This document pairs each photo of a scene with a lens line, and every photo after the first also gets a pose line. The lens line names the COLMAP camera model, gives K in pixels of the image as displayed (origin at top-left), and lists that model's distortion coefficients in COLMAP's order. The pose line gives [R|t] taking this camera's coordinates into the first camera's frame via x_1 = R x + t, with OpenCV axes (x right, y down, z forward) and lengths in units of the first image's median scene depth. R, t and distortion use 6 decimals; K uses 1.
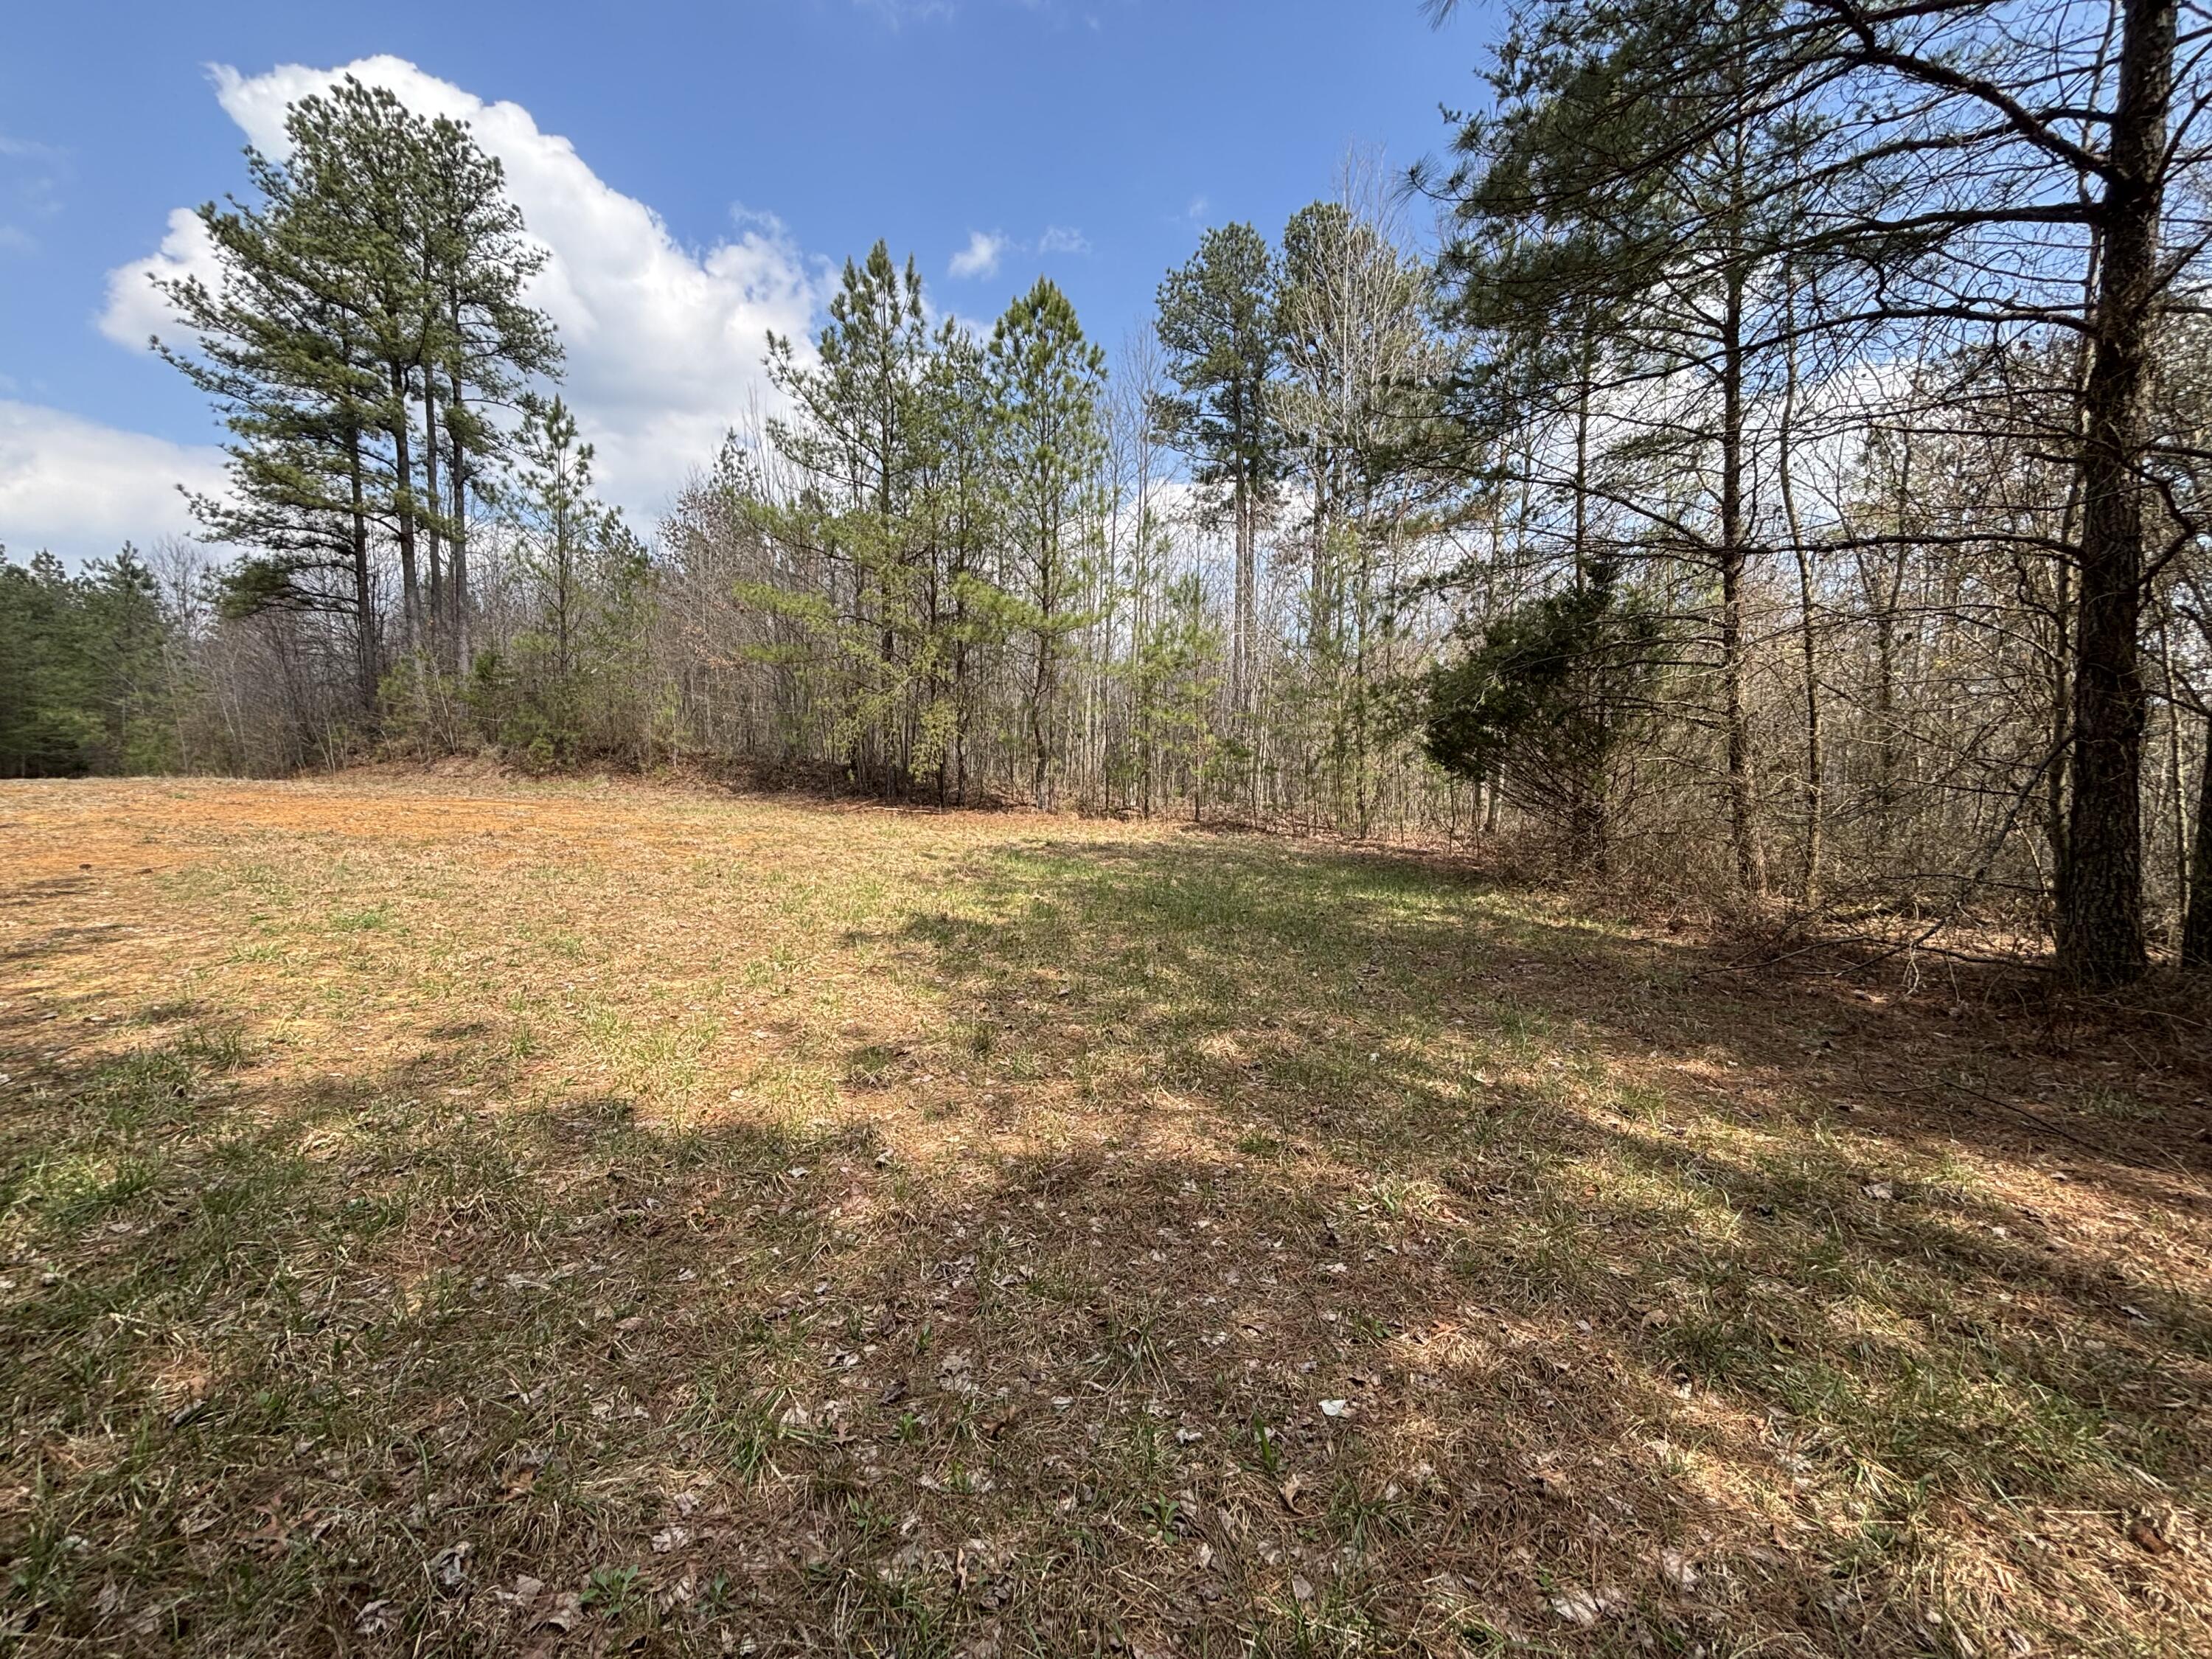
lens RADIAL K [[888.0, 0, 1106.0], [0, 888.0, 829.5], [0, 0, 1]] dist [-0.000358, -0.000873]
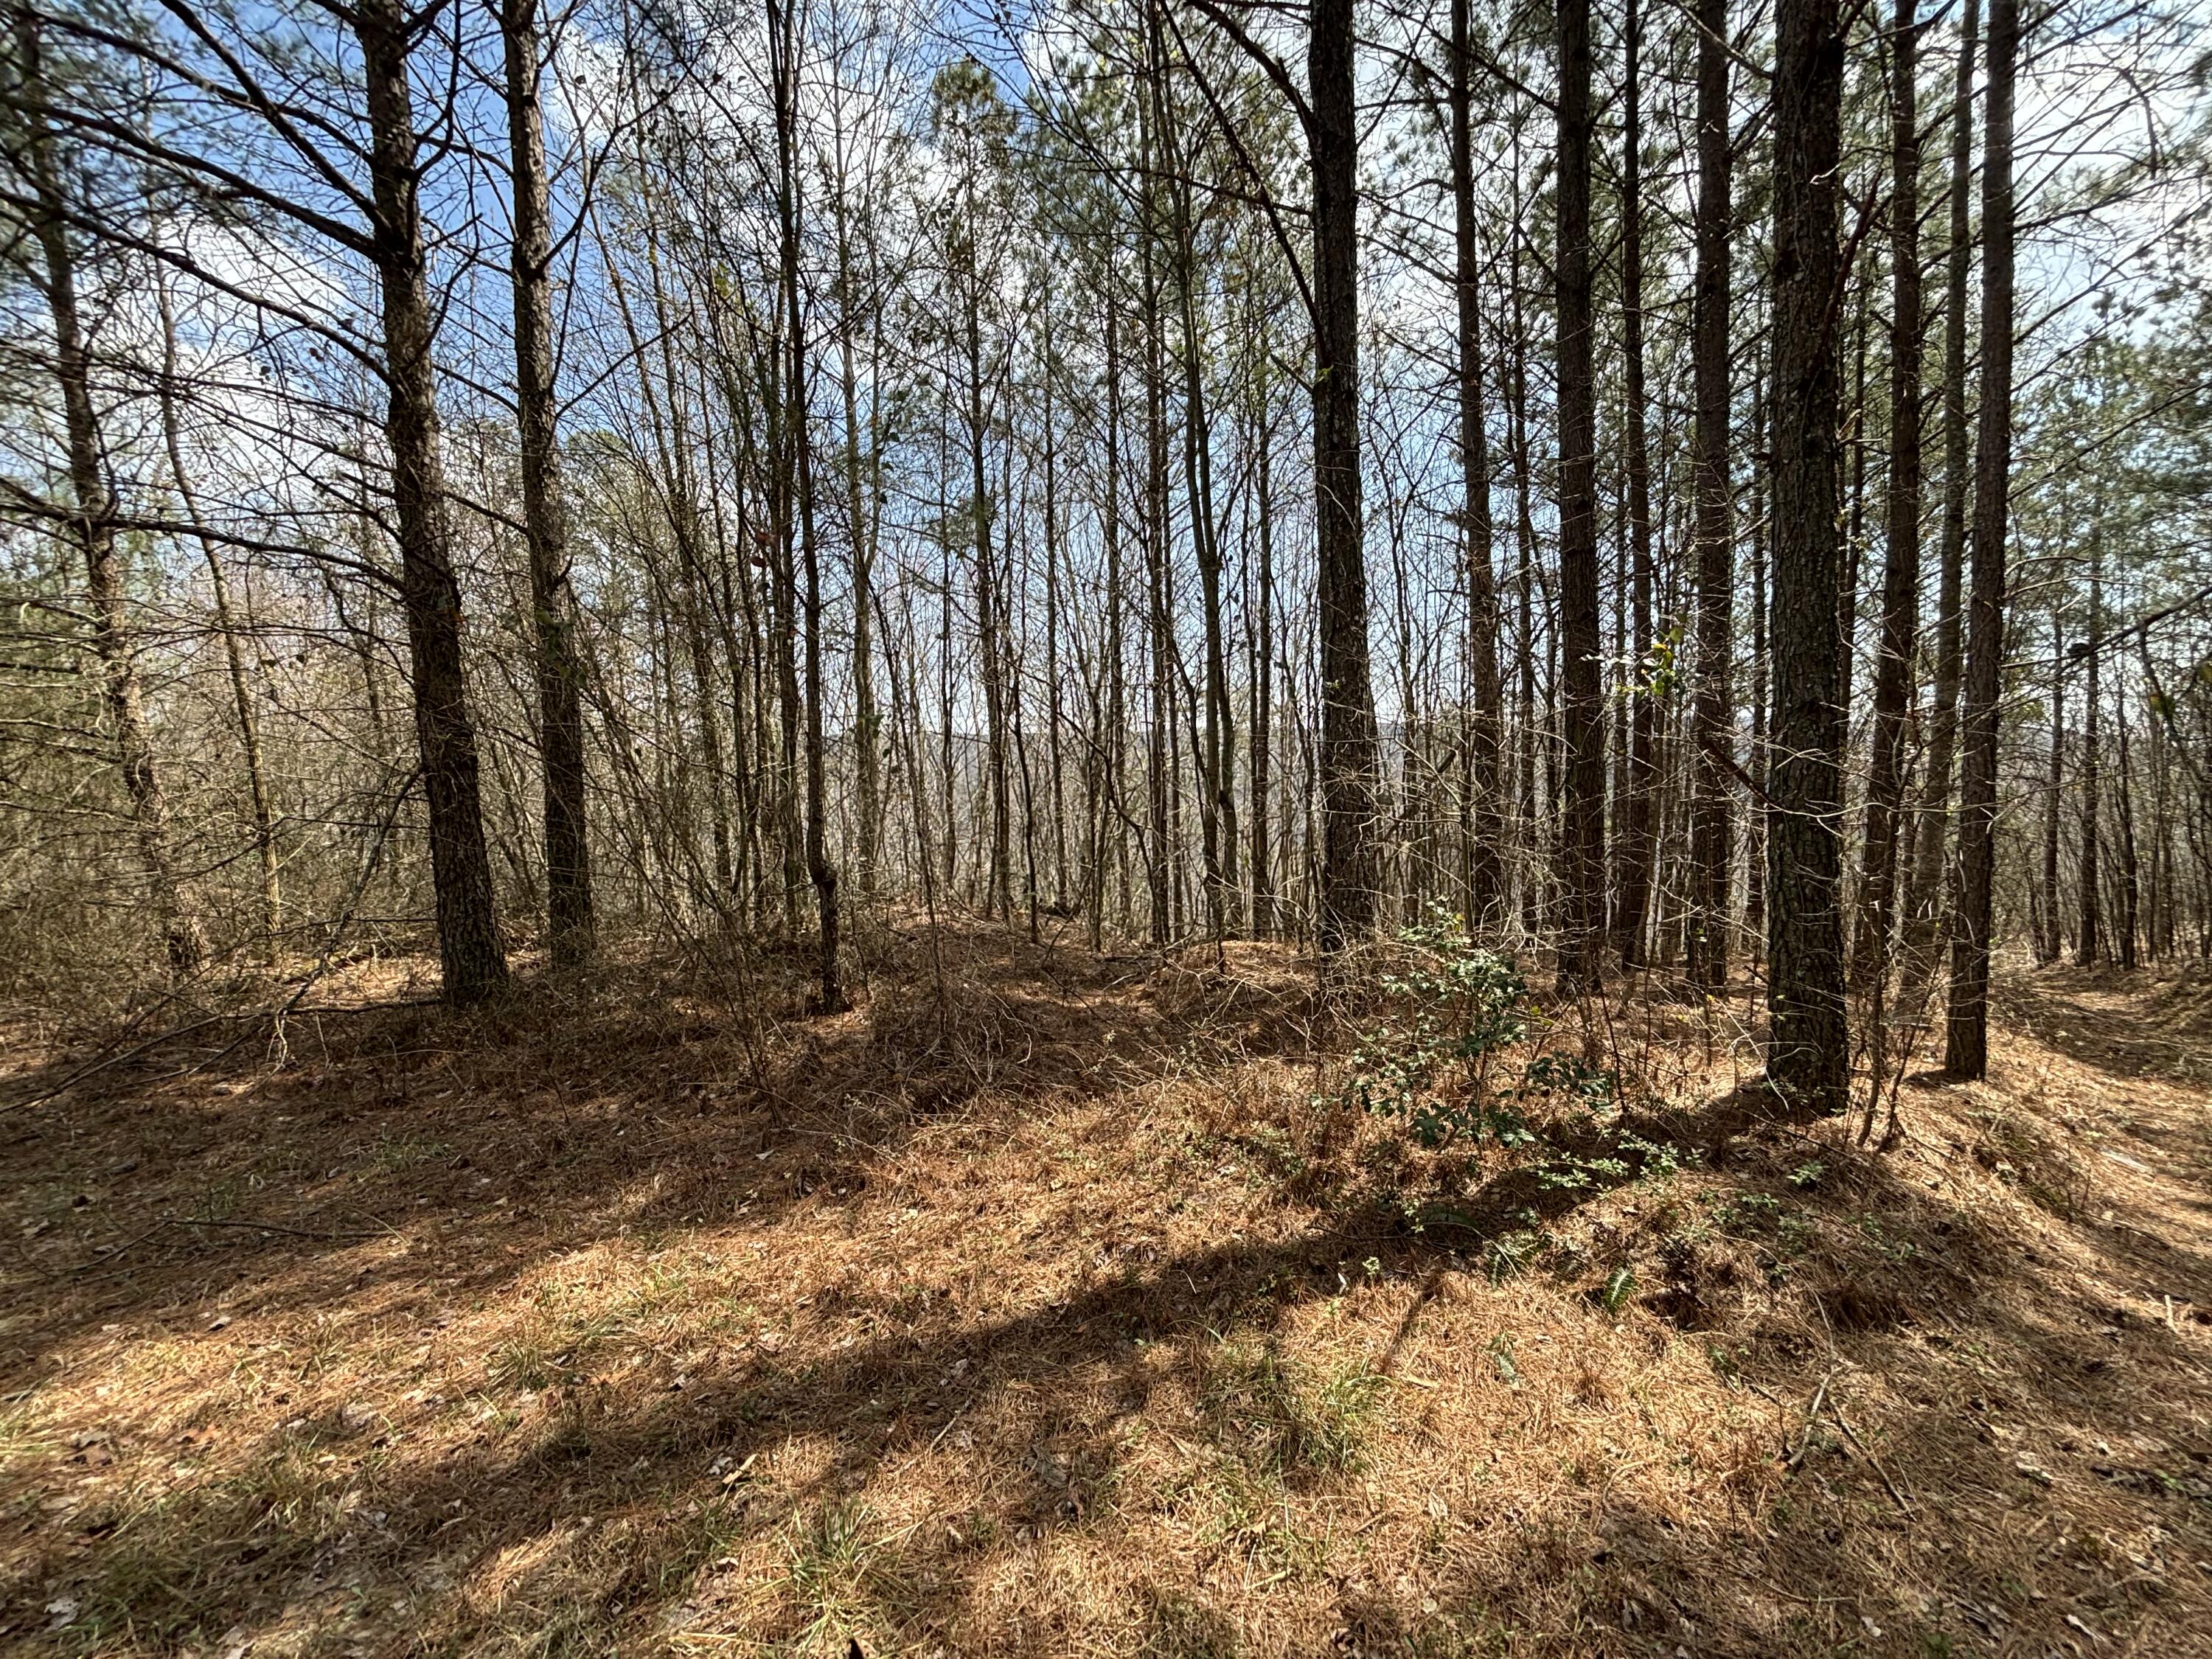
lens RADIAL K [[888.0, 0, 1106.0], [0, 888.0, 829.5], [0, 0, 1]] dist [-0.000358, -0.000873]
pose [[0.254634, -0.078326, 0.963860, 0.300006], [0.109369, 0.992652, 0.051772, -0.001515], [-0.960833, 0.092233, 0.261330, -0.008061]]
